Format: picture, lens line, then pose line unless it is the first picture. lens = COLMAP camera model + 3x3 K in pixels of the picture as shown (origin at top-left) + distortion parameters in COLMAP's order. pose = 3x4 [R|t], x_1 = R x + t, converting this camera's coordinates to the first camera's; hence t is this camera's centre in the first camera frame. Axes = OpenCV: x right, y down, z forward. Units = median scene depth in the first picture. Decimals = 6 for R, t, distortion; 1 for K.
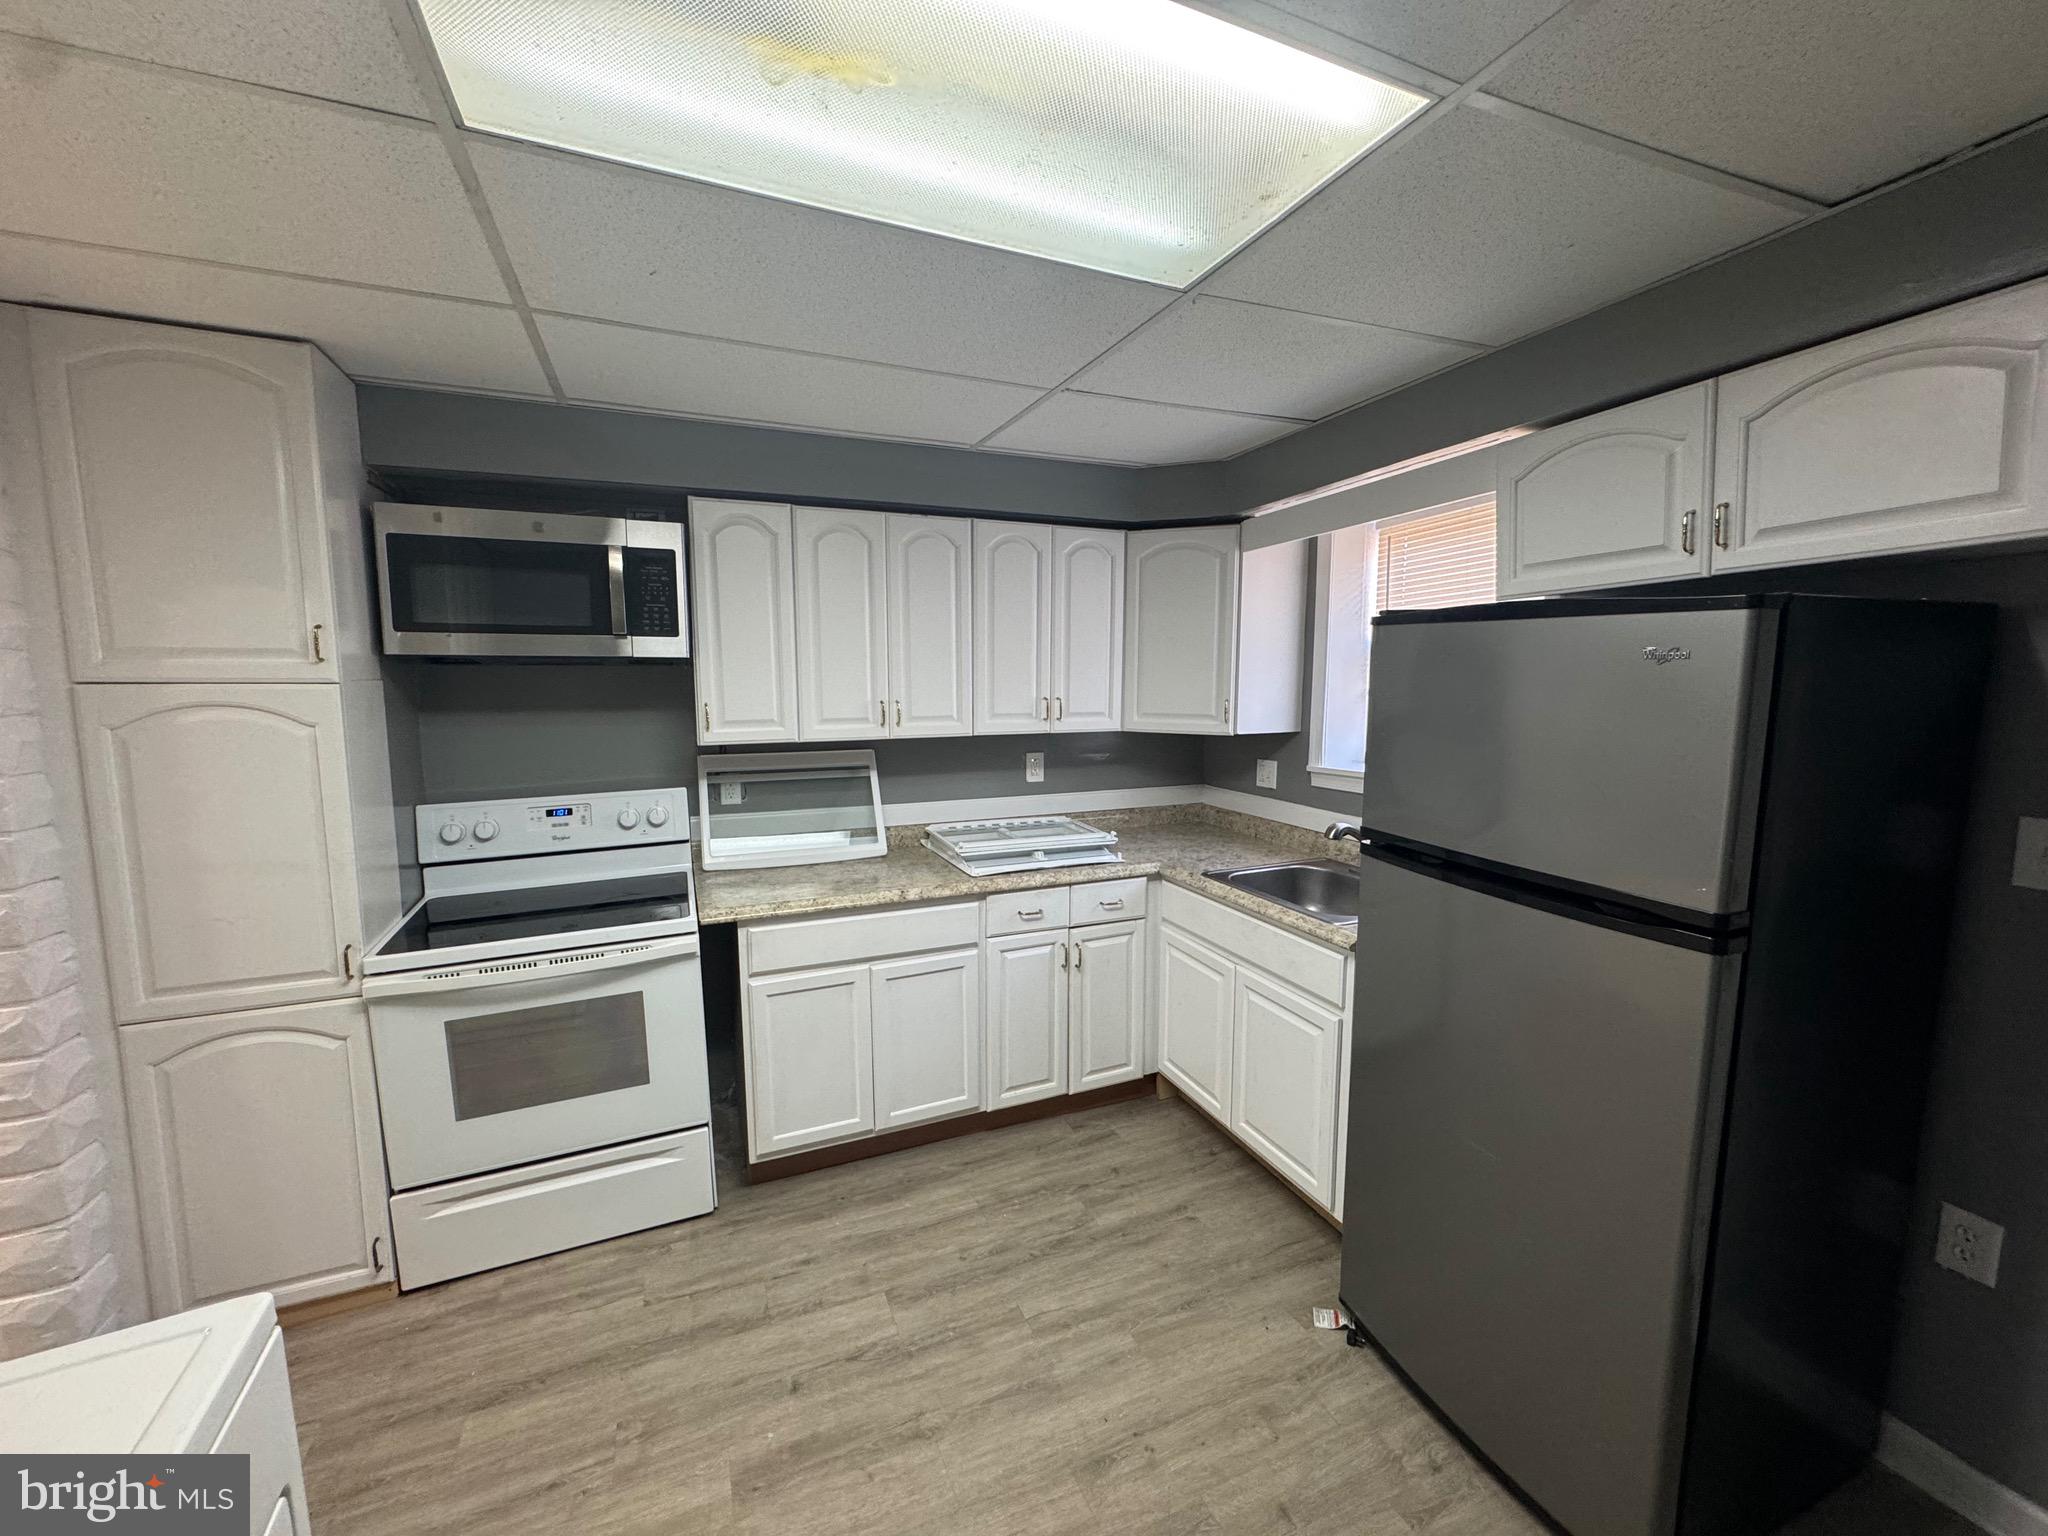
lens RADIAL K [[813.1, 0, 1023.4], [0, 813.1, 765.0], [0, 0, 1]] dist [-0.001035, -0.000042]
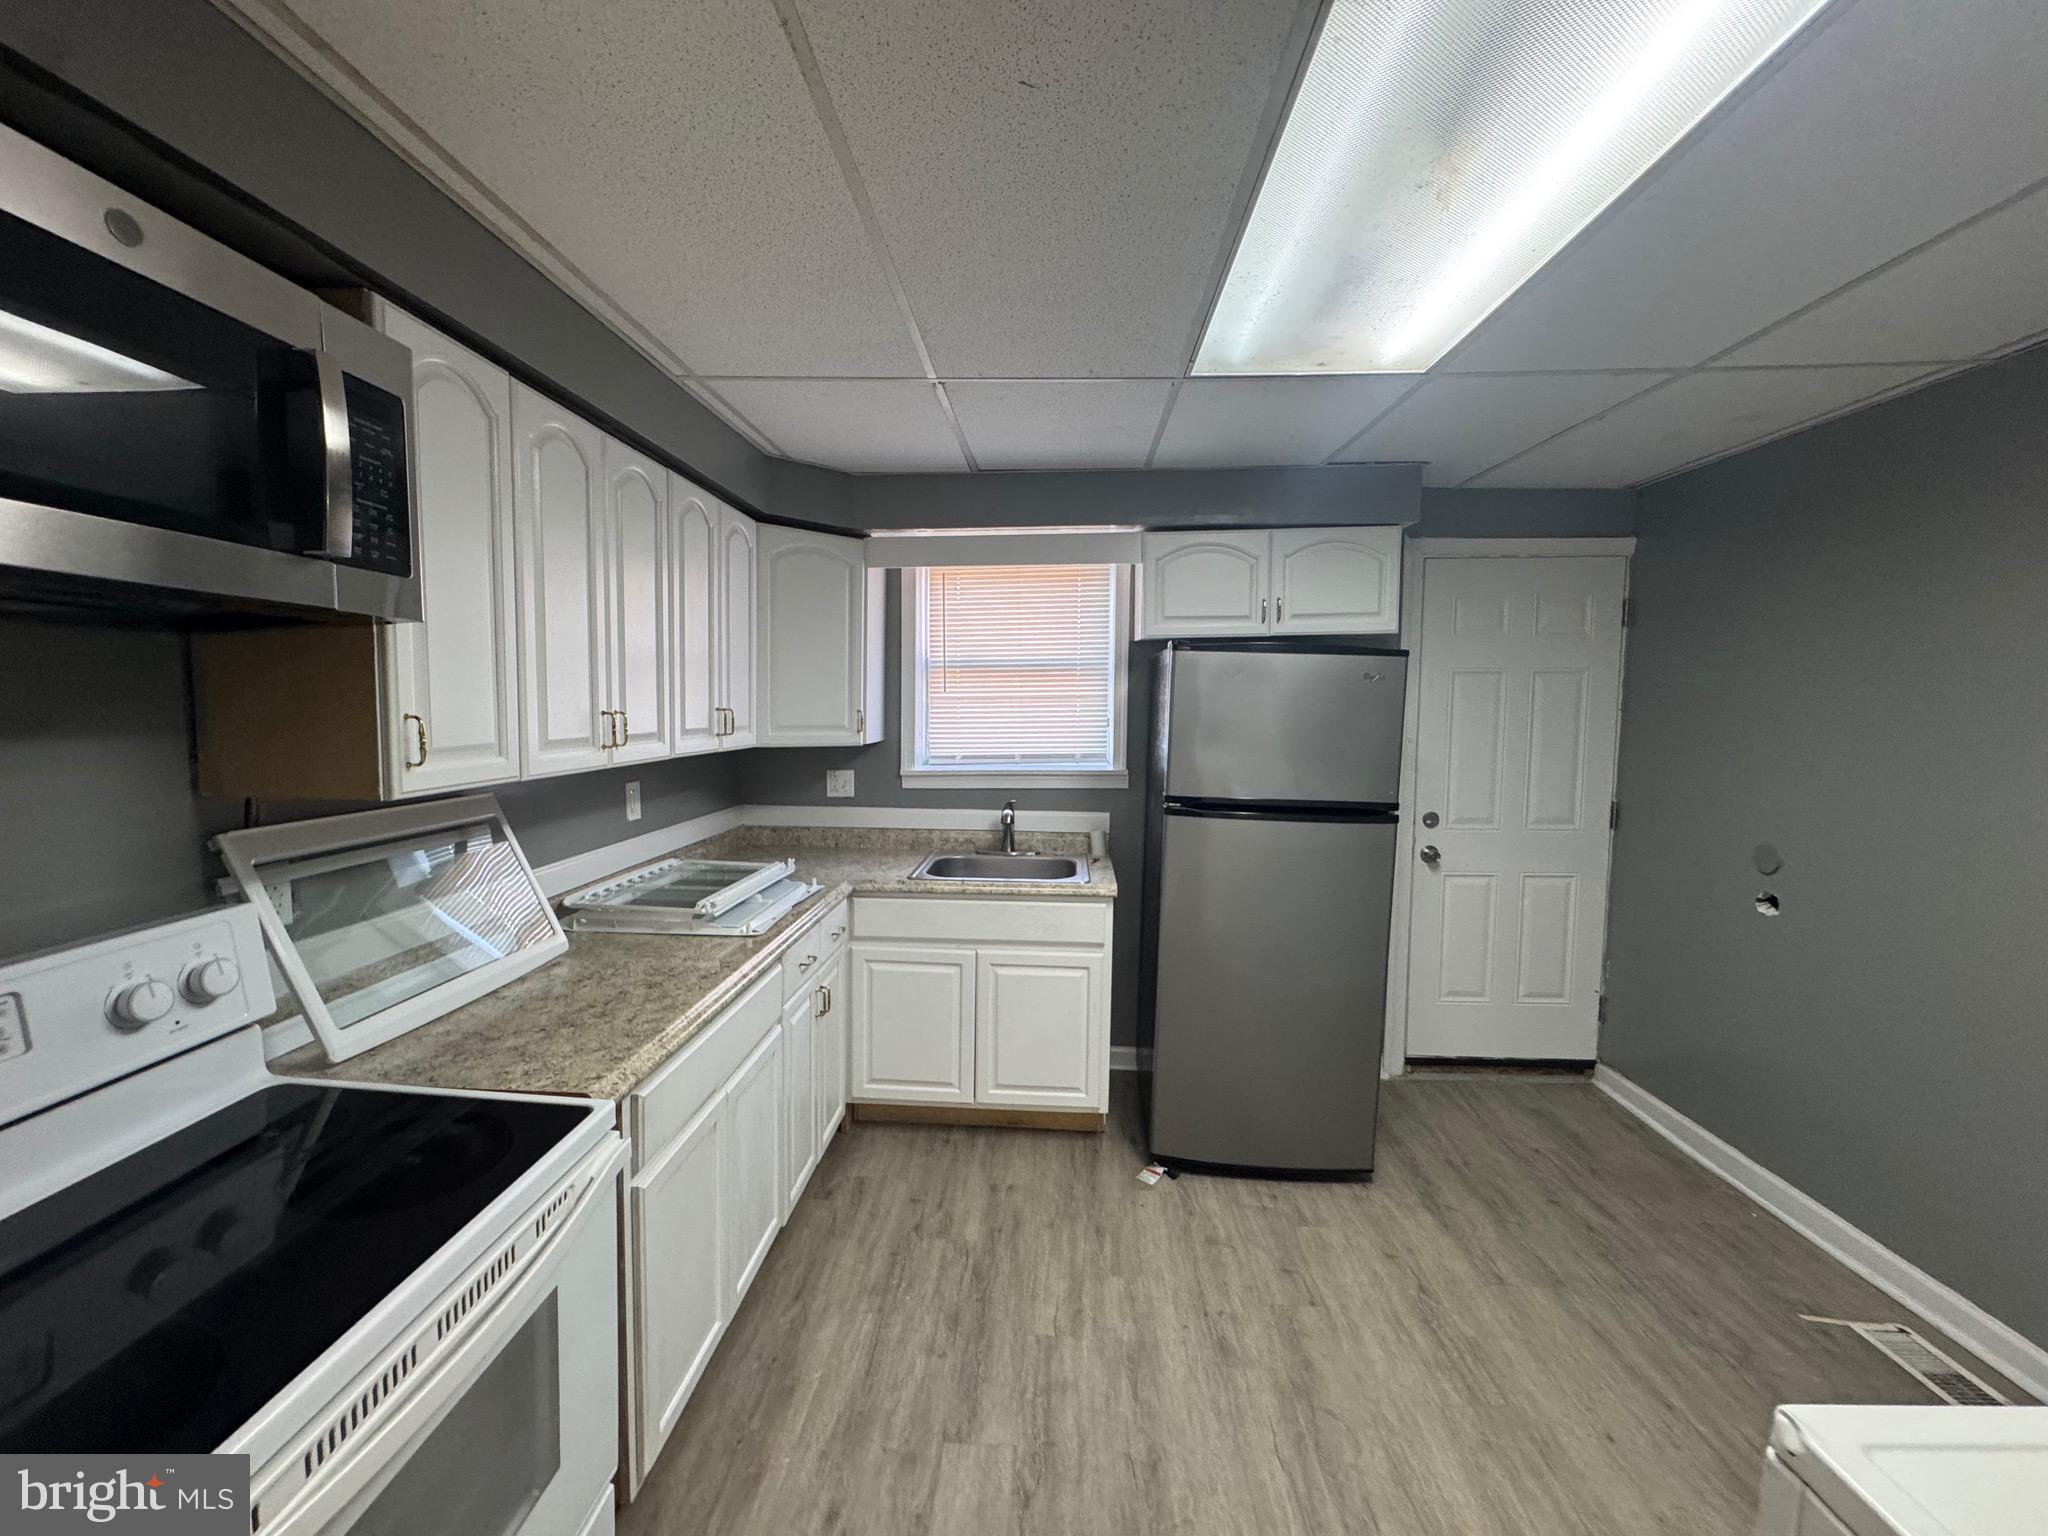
lens RADIAL K [[813.1, 0, 1023.4], [0, 813.1, 765.0], [0, 0, 1]] dist [-0.001035, -0.000042]
pose [[0.442625, -0.062334, 0.894537, -0.728473], [0.088934, 0.995714, 0.025379, -0.025774], [-0.892286, 0.068321, 0.446272, 0.474572]]
